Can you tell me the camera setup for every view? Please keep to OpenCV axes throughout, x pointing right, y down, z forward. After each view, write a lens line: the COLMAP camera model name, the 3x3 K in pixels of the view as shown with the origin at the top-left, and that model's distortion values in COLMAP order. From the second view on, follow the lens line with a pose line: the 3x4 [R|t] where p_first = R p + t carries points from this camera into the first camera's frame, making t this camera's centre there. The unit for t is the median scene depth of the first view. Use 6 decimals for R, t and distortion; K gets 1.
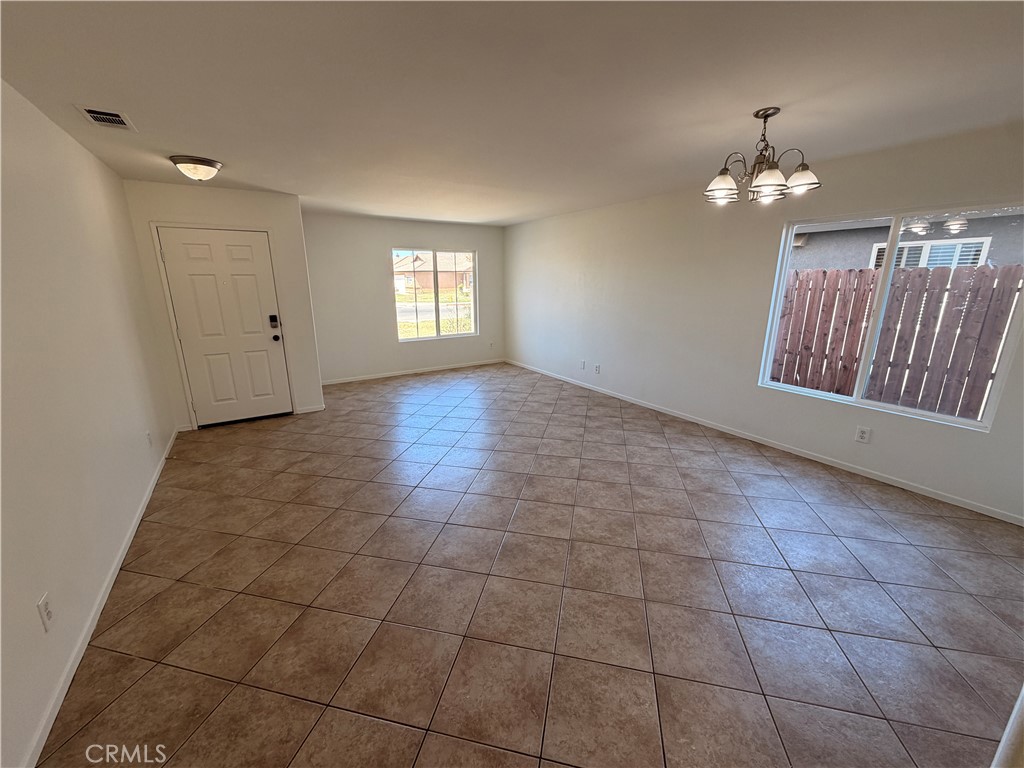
lens RADIAL K [[408.9, 0, 515.2], [0, 408.9, 386.0], [0, 0, 1]] dist [-0.002319, -0.000384]
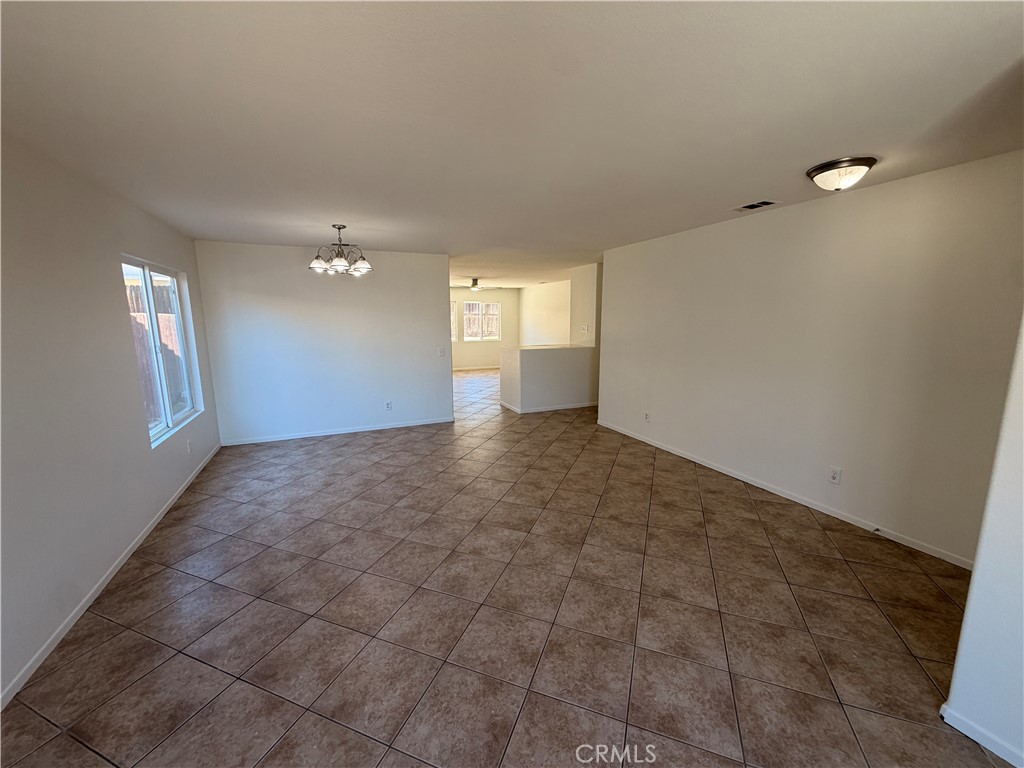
lens RADIAL K [[408.9, 0, 515.2], [0, 408.9, 386.0], [0, 0, 1]] dist [-0.002319, -0.000384]
pose [[-0.988901, -0.017413, 0.147552, -0.226785], [0.045099, 0.911072, 0.409772, -0.400644], [-0.141566, 0.411878, -0.900175, 1.524957]]
